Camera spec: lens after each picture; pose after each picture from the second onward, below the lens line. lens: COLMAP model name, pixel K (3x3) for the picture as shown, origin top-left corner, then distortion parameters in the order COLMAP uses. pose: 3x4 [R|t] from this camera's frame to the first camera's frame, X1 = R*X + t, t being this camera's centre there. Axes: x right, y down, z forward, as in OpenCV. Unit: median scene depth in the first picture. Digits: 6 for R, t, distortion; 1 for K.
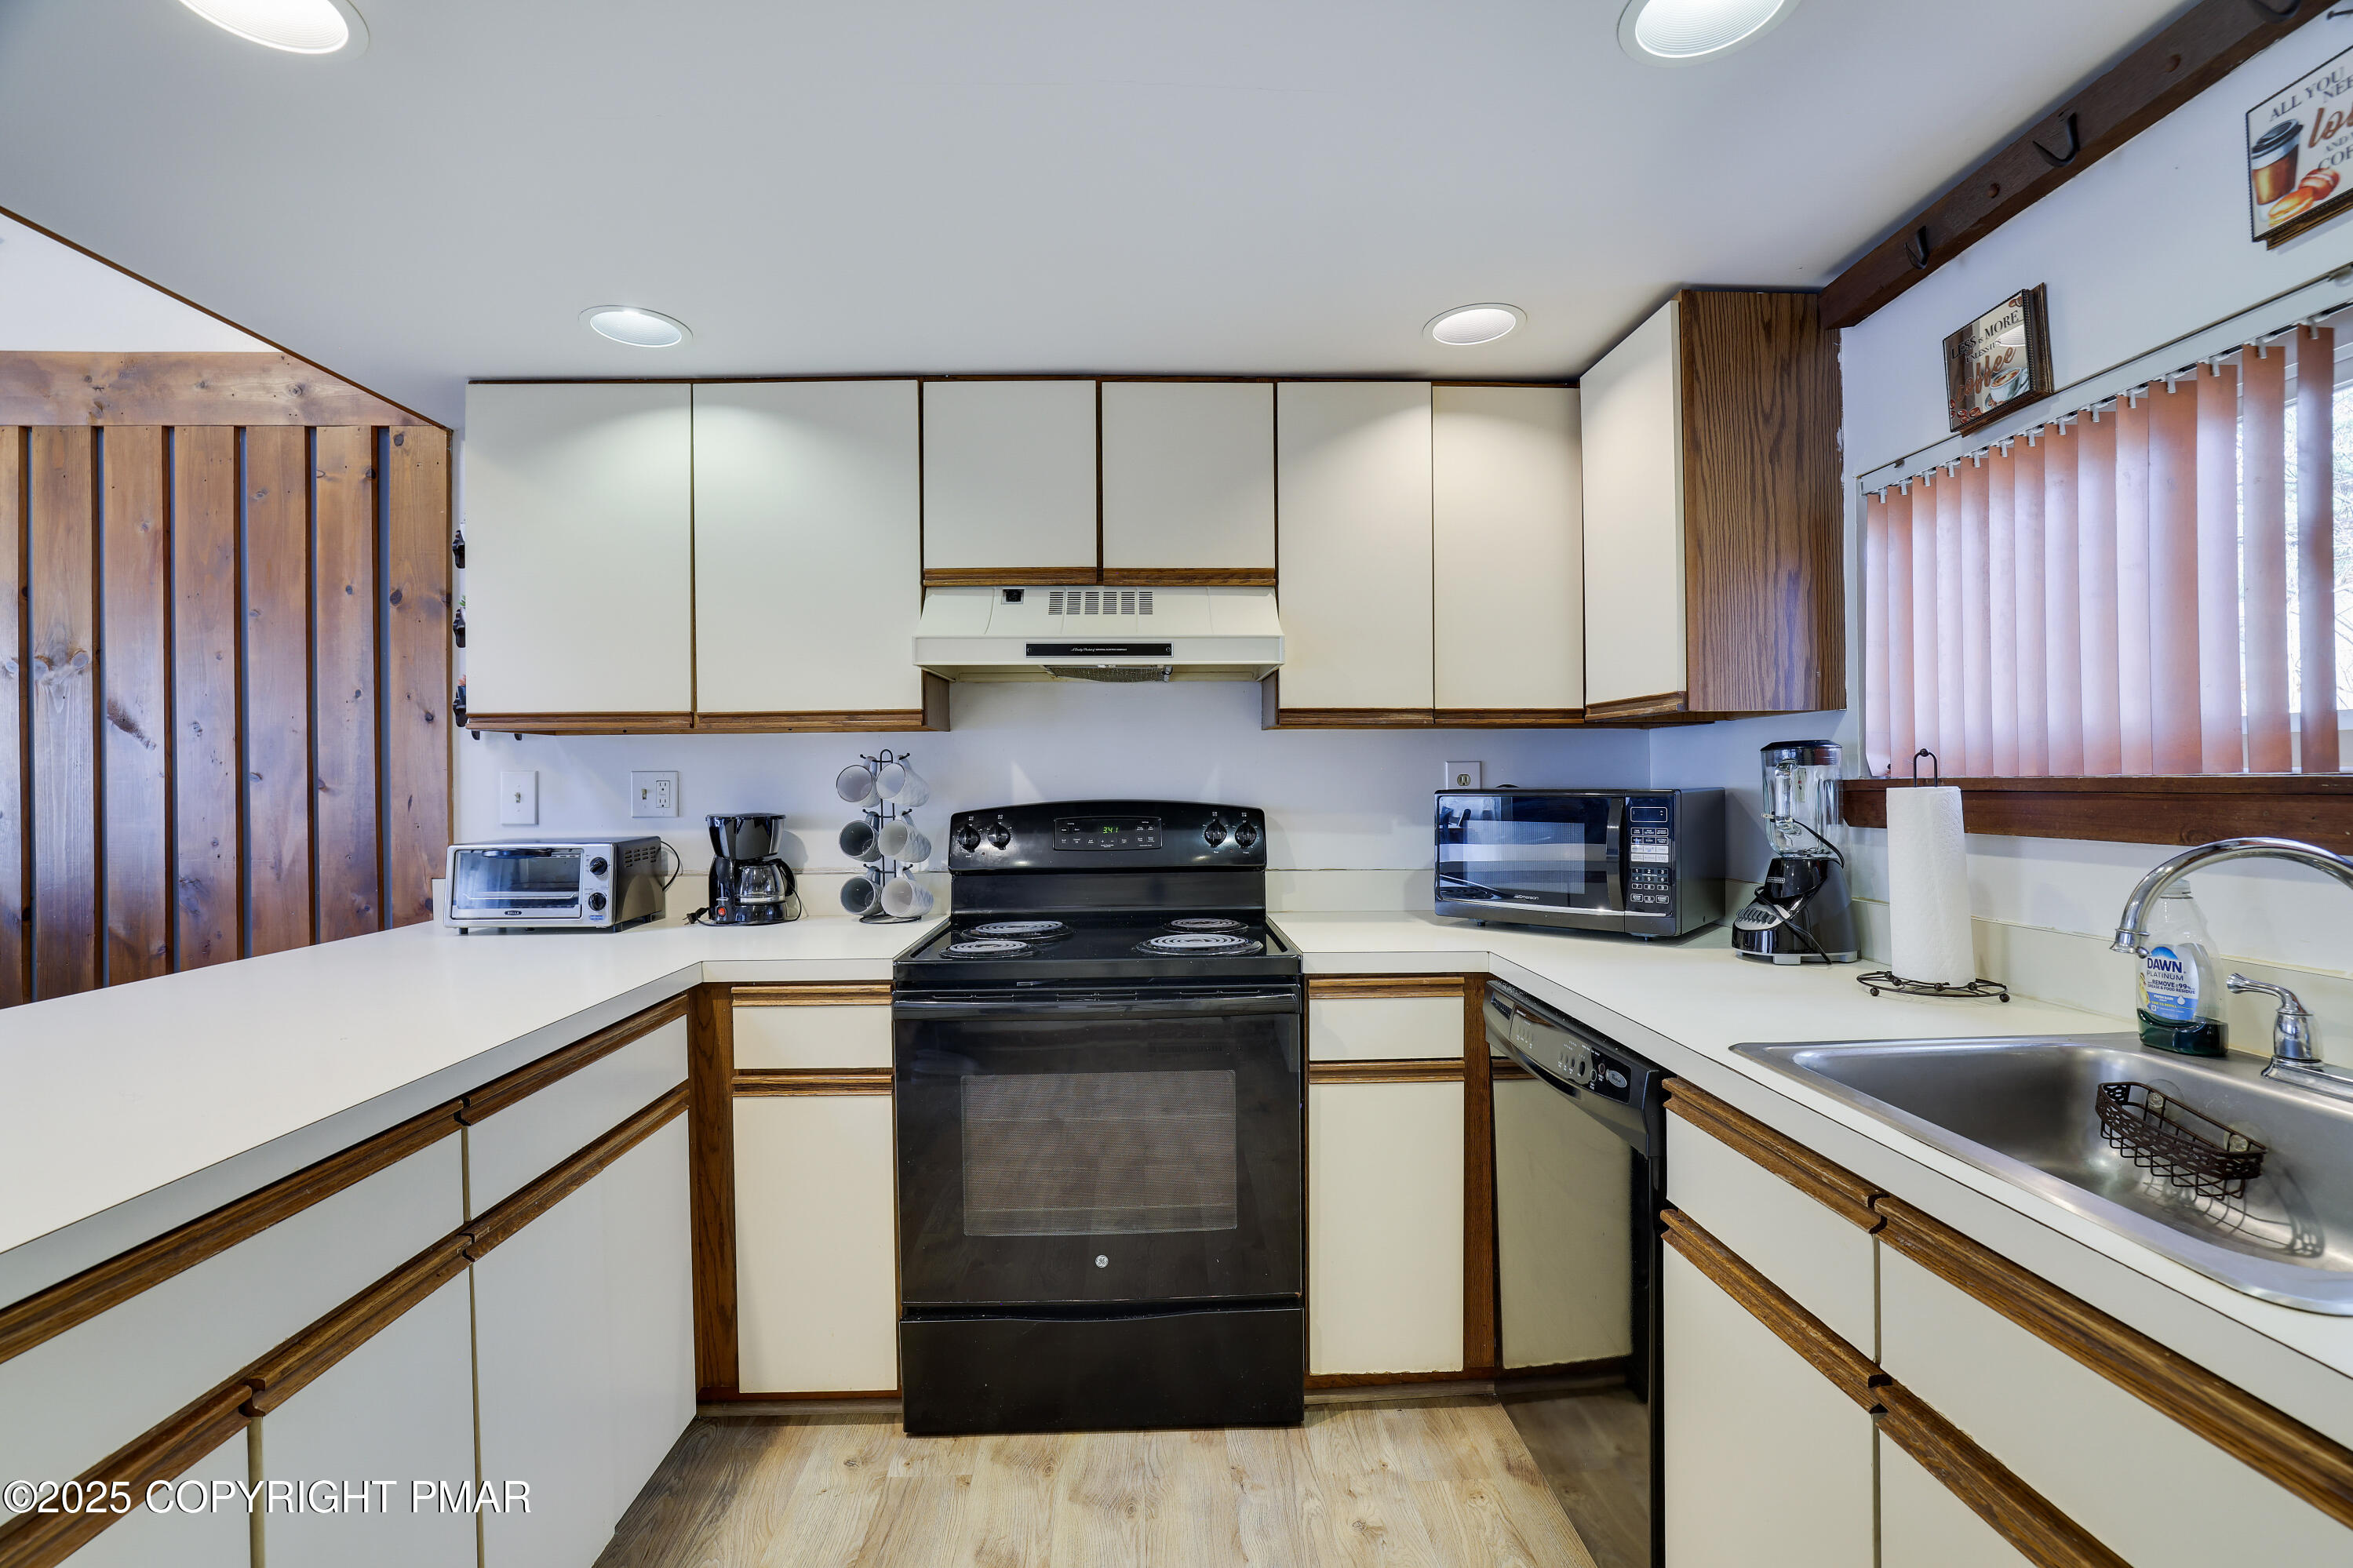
lens RADIAL K [[1034.4, 0, 1176.5], [0, 1034.4, 784.0], [0, 0, 1]] dist [-0.045322, 0.017144]
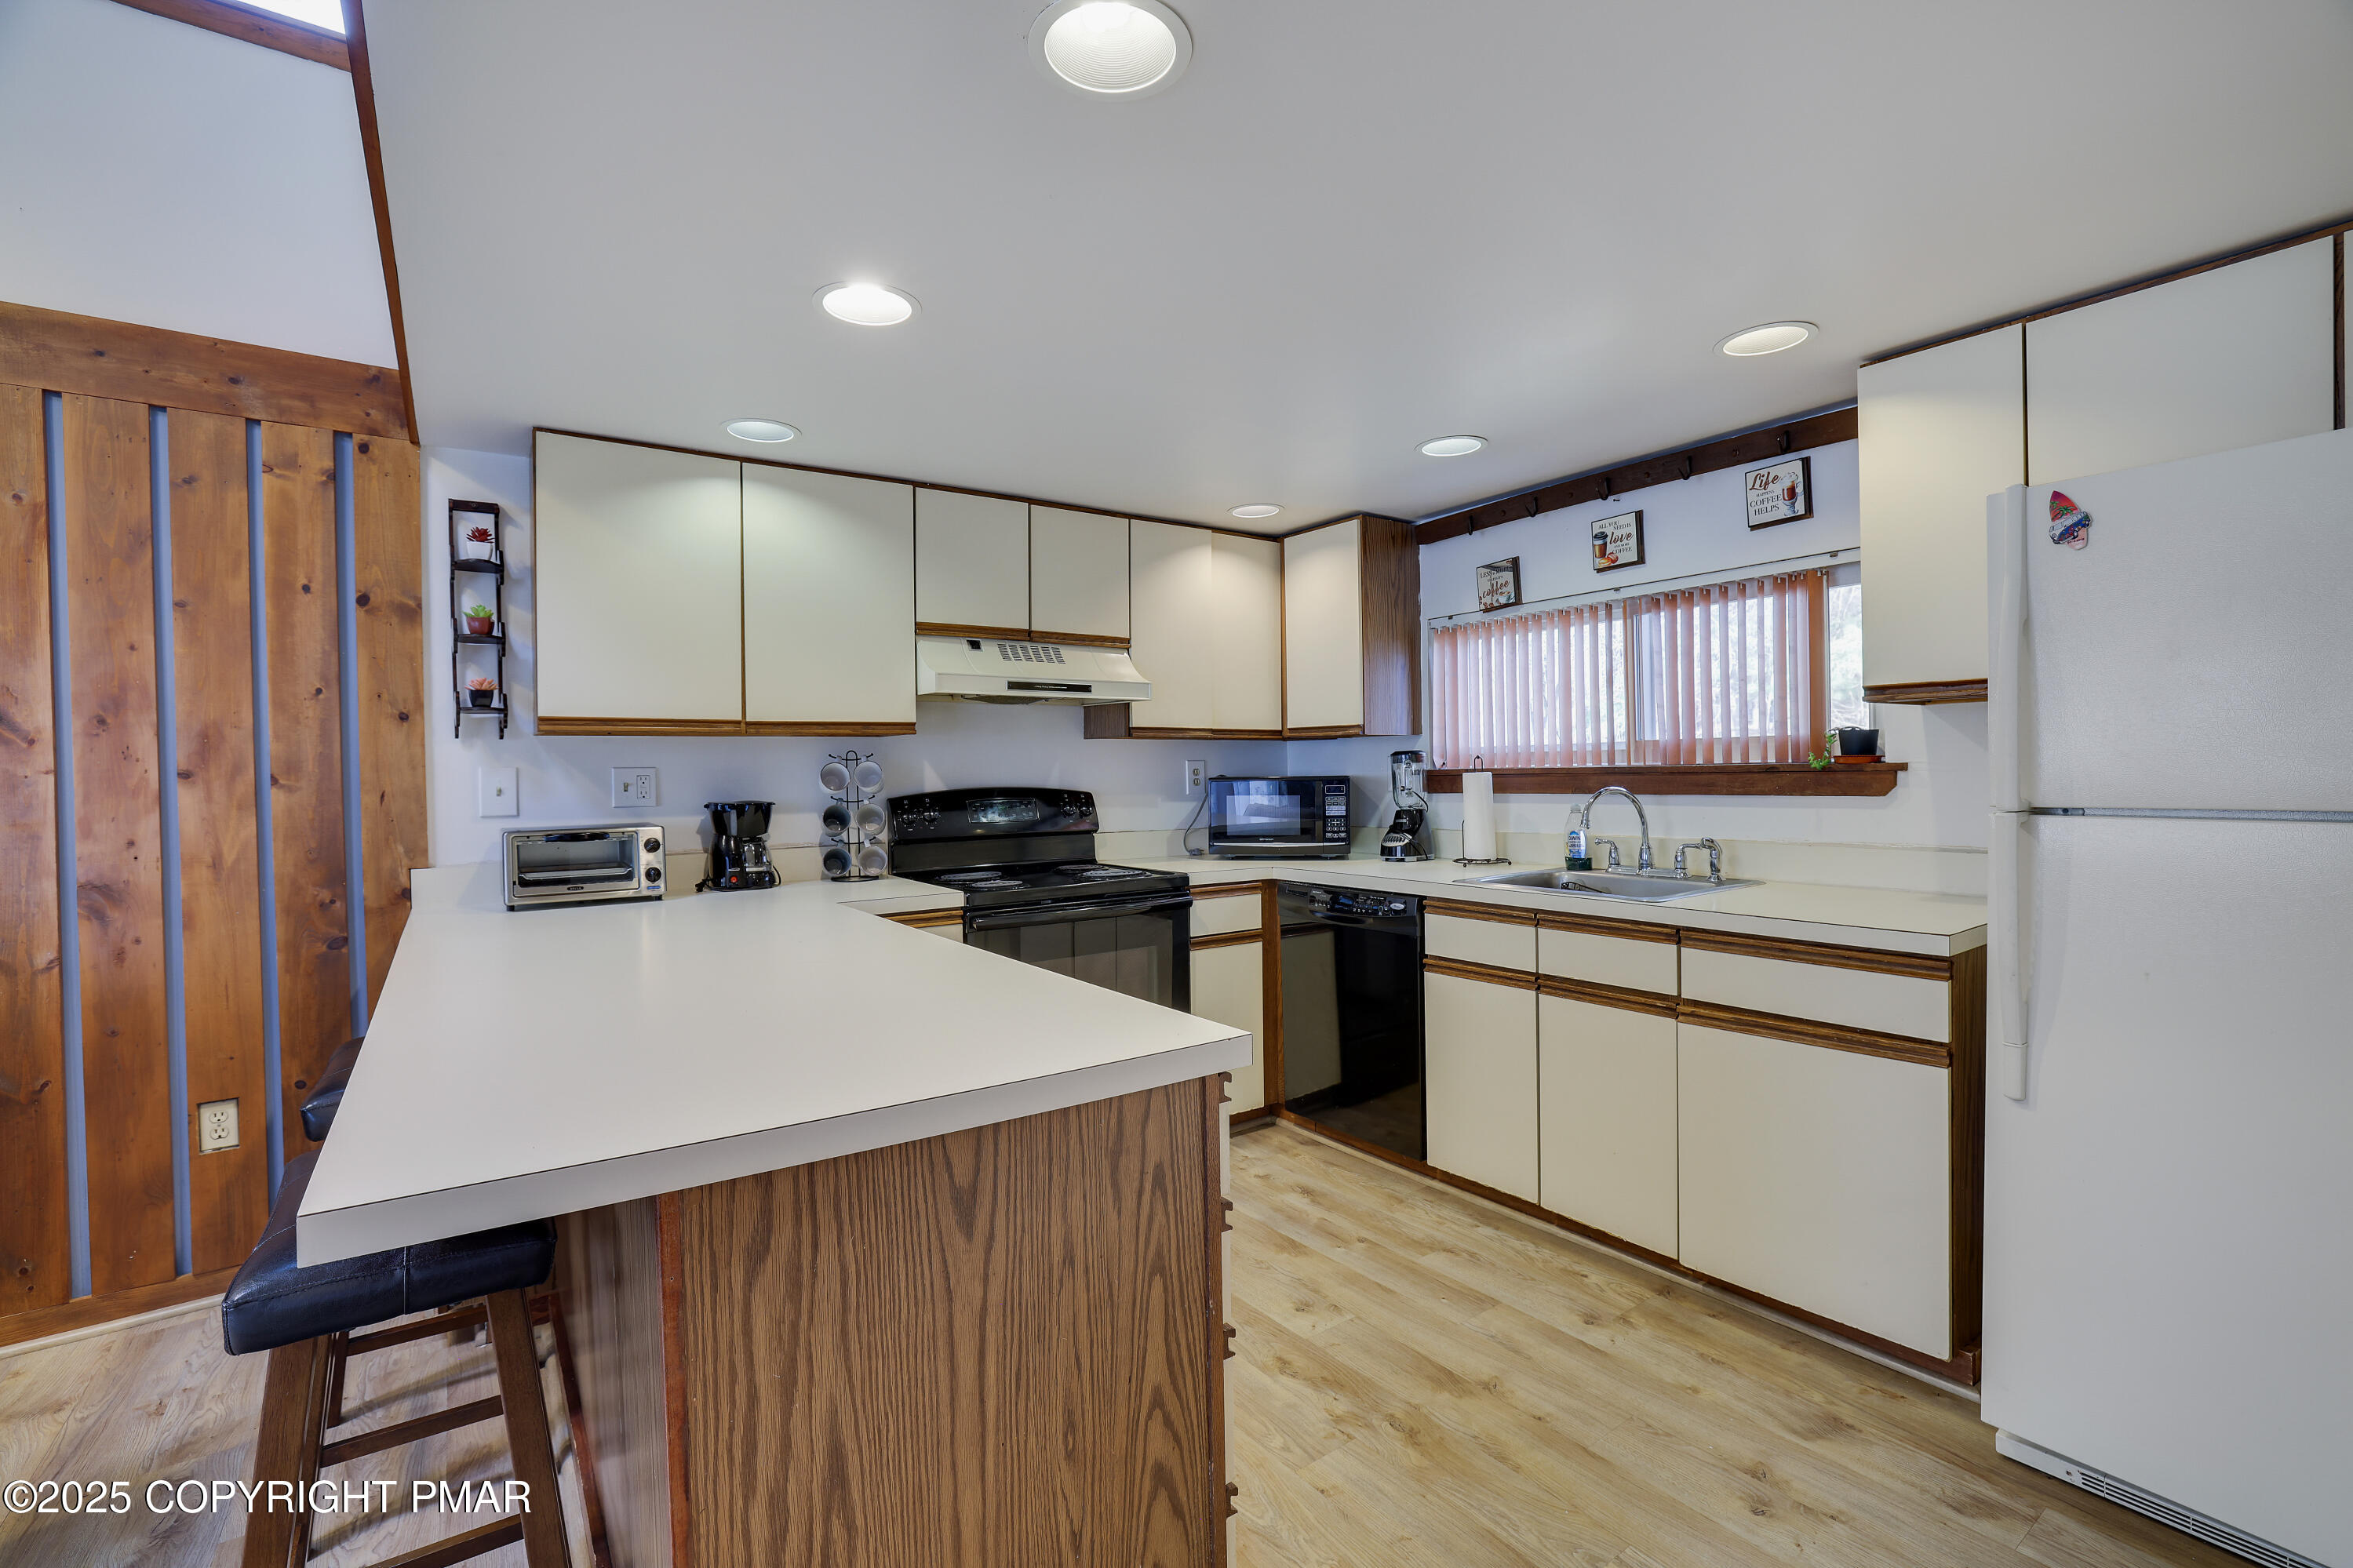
lens RADIAL K [[1034.4, 0, 1176.5], [0, 1034.4, 784.0], [0, 0, 1]] dist [-0.045322, 0.017144]
pose [[0.837299, -0.009575, 0.546661, -0.801591], [0.009316, 0.999951, 0.003247, 0.010816], [-0.546665, 0.002374, 0.837348, -0.404118]]
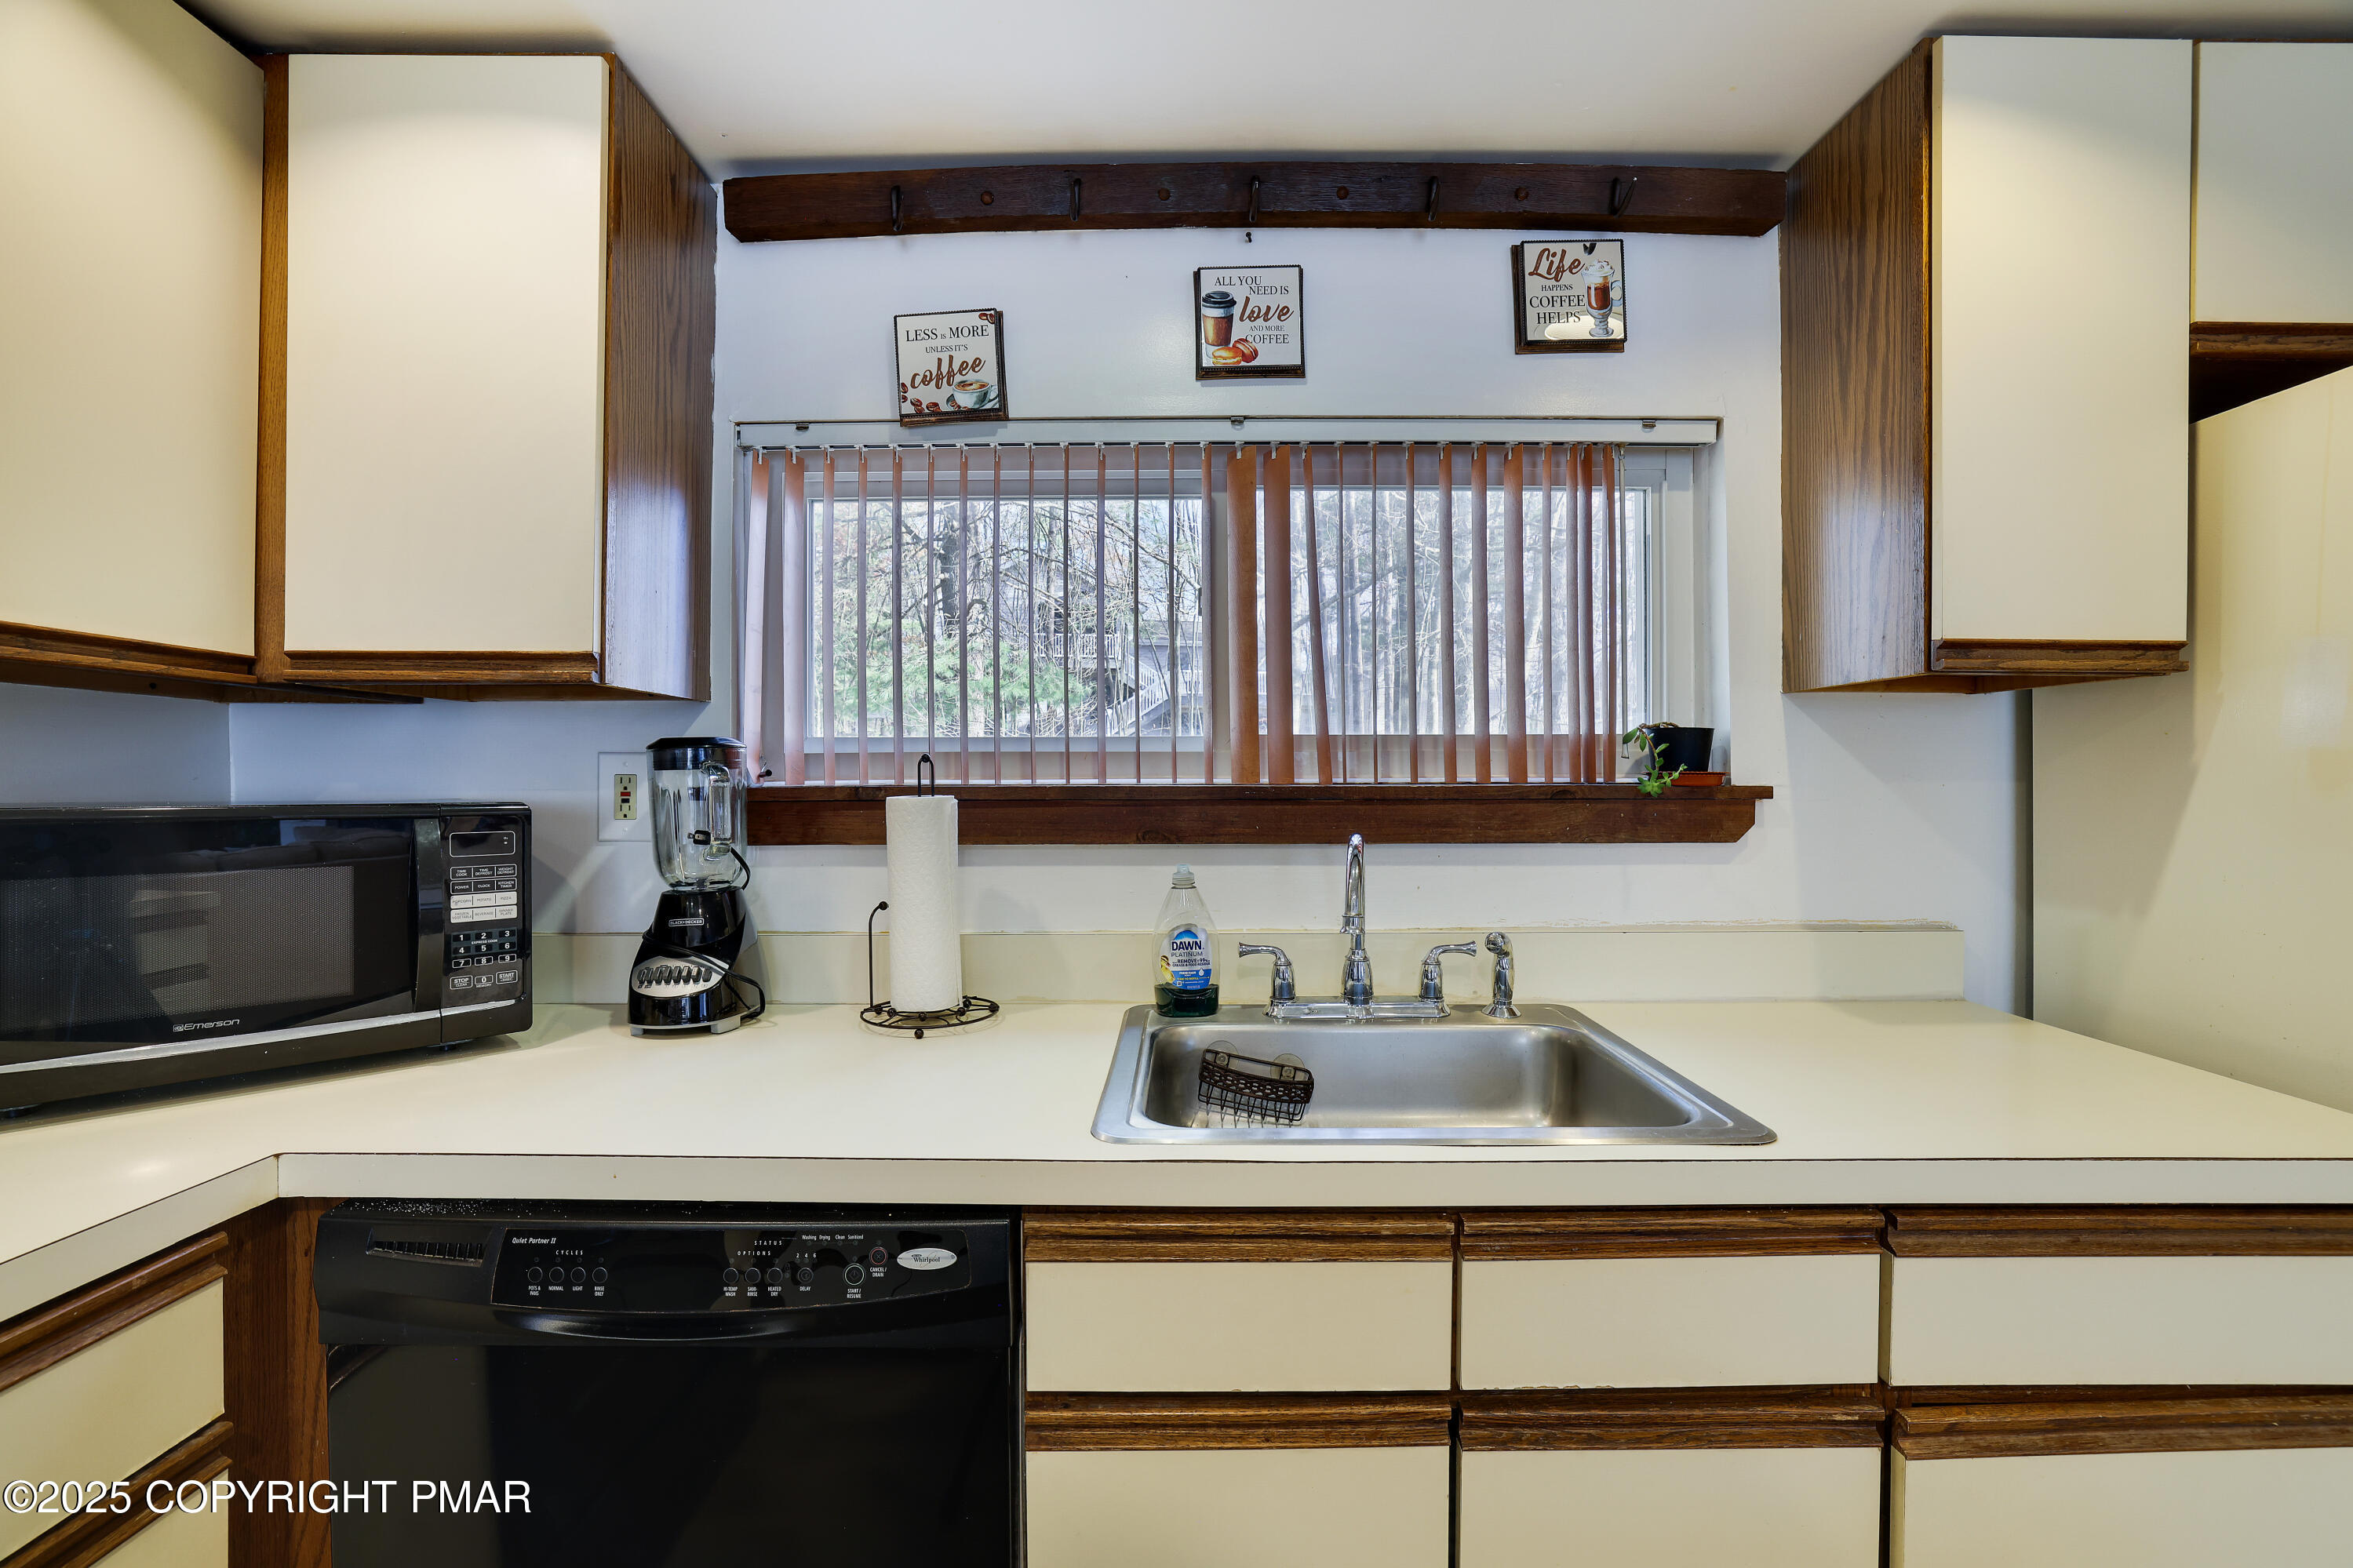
lens RADIAL K [[1034.4, 0, 1176.5], [0, 1034.4, 784.0], [0, 0, 1]] dist [-0.045322, 0.017144]
pose [[0.037936, 0.012511, 0.999202, -0.133645], [0.003988, 0.999912, -0.012671, 0.003621], [-0.999272, 0.004466, 0.037883, 0.565098]]
